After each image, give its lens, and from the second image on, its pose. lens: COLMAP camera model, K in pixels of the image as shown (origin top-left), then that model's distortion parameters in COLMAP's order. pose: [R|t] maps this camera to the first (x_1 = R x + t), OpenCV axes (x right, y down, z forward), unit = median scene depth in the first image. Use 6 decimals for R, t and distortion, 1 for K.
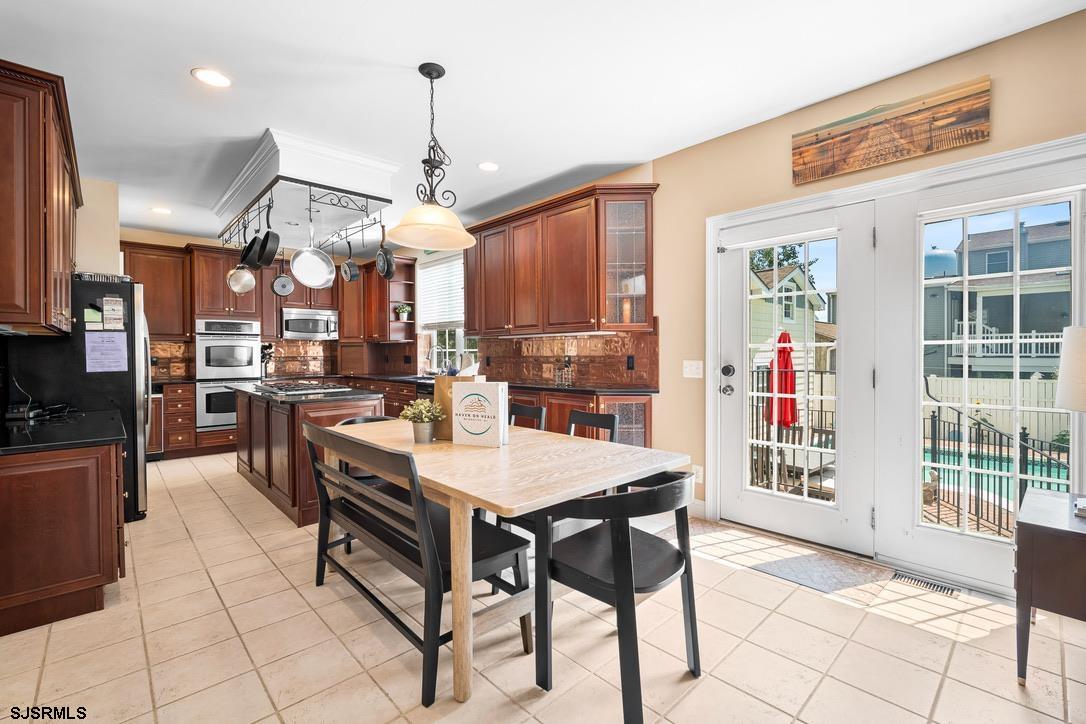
lens RADIAL K [[480.1, 0, 542.2], [0, 480.1, 357.6], [0, 0, 1]] dist [-0.005510, -0.000365]
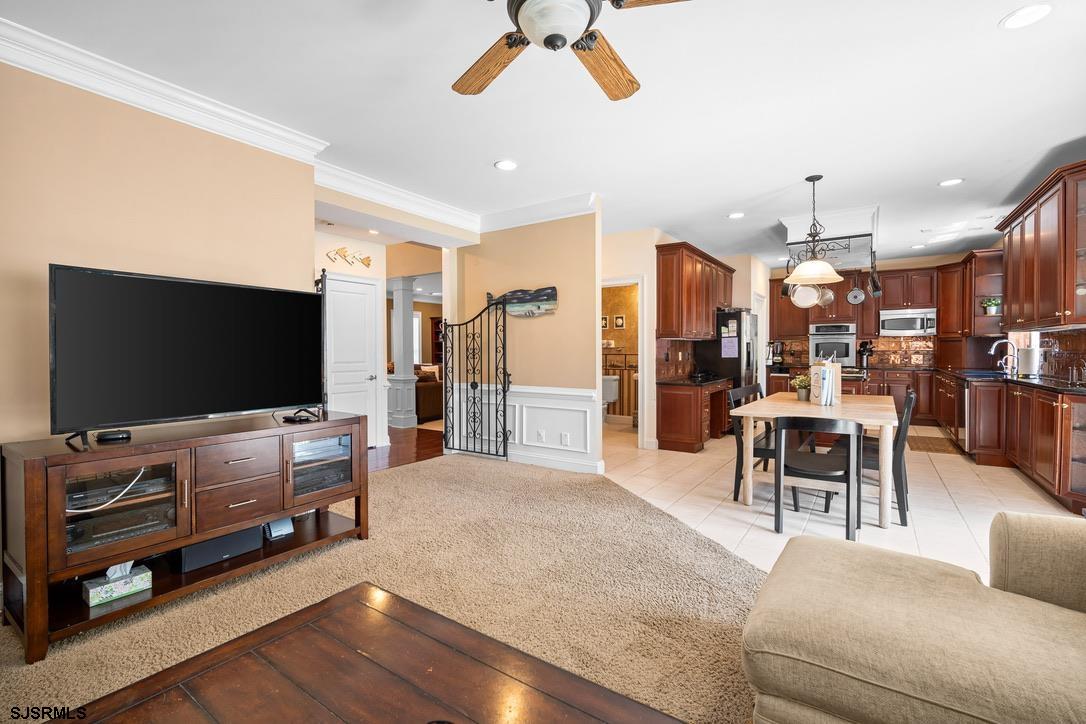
lens RADIAL K [[480.1, 0, 542.4], [0, 480.1, 357.4], [0, 0, 1]] dist [-0.005510, -0.000365]
pose [[0.224146, 0.018107, -0.974387, 0.518550], [-0.005740, 0.999835, 0.017260, -0.001187], [0.974539, 0.001725, 0.224213, -0.124776]]
